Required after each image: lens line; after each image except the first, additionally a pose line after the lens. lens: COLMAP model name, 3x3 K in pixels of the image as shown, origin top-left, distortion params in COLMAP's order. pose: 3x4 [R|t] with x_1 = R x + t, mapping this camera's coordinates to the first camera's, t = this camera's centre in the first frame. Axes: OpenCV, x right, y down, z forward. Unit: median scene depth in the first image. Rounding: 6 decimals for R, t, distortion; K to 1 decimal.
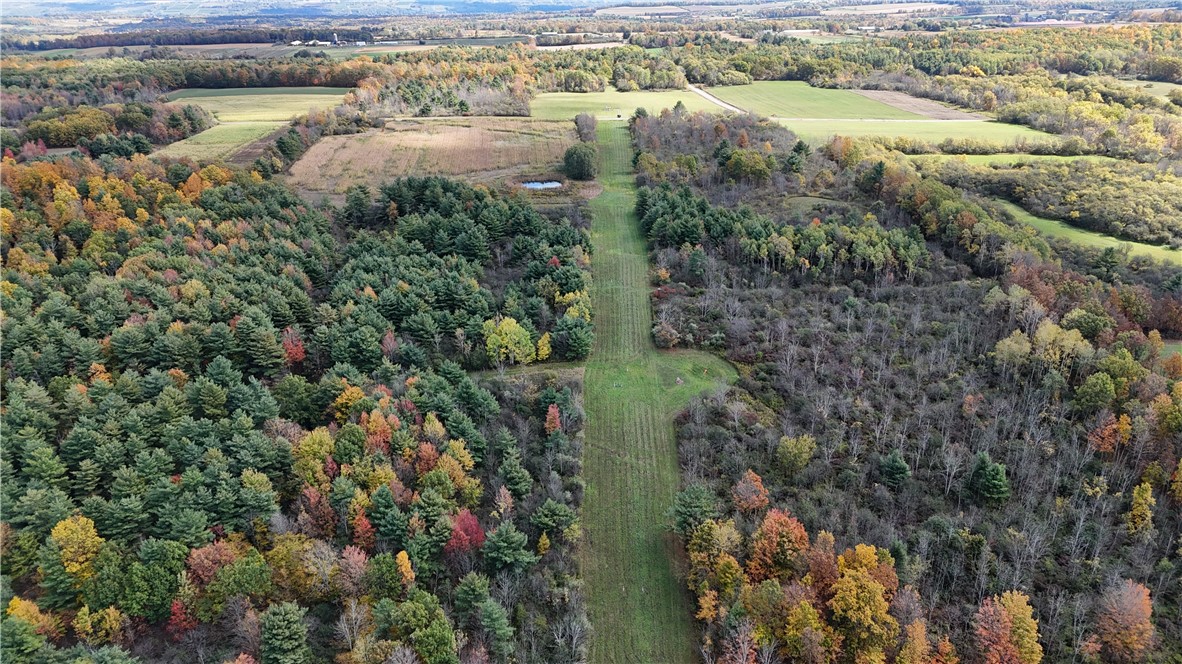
lens RADIAL K [[868.2, 0, 590.5], [0, 868.2, 314.2], [0, 0, 1]] dist [0.088564, -0.094401]
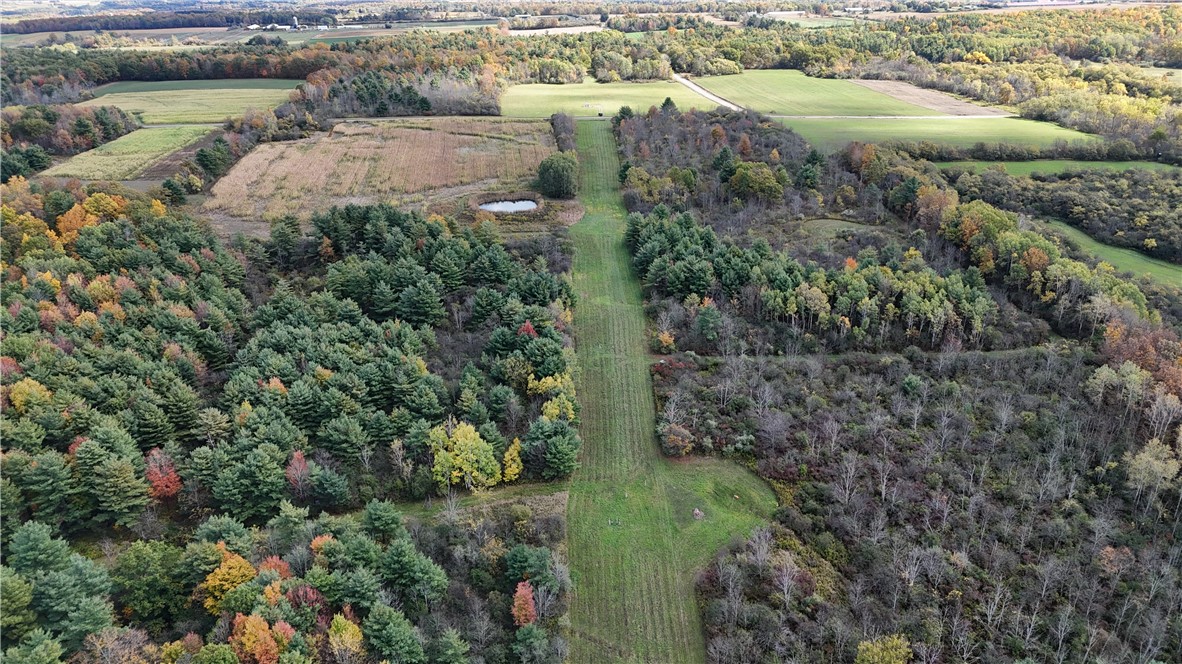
lens RADIAL K [[868.2, 0, 590.5], [0, 868.2, 314.2], [0, 0, 1]] dist [0.088564, -0.094401]
pose [[0.999631, -0.012114, 0.024319, -0.002808], [0.011610, 0.999716, 0.020796, -0.074848], [-0.024564, -0.020506, 0.999488, 0.189773]]
